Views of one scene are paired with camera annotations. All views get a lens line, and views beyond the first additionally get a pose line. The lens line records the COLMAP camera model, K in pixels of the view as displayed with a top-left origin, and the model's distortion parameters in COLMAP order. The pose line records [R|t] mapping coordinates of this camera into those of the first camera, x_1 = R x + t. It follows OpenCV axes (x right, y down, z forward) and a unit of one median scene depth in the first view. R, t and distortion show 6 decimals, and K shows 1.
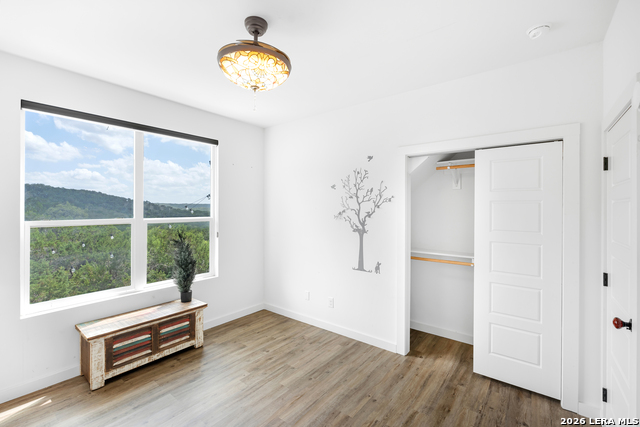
lens RADIAL K [[287.2, 0, 318.8], [0, 287.2, 209.3], [0, 0, 1]] dist [0.002852, 0.002580]
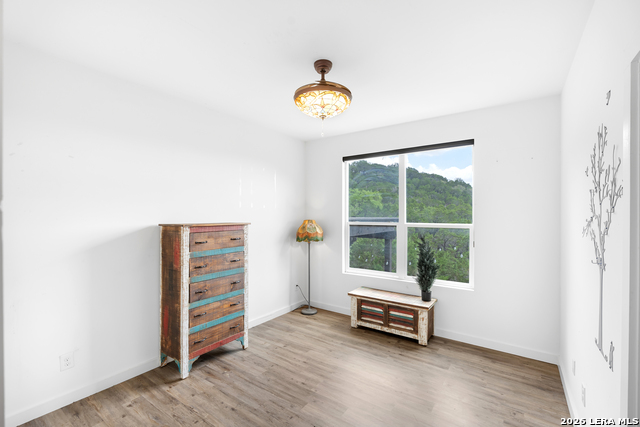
lens RADIAL K [[287.2, 0, 319.0], [0, 287.2, 216.2], [0, 0, 1]] dist [0.002852, 0.002580]
pose [[0.042123, 0.004751, -0.999101, 0.644391], [-0.002094, 0.999987, 0.004667, -0.002232], [0.999110, 0.001896, 0.042133, 0.583903]]
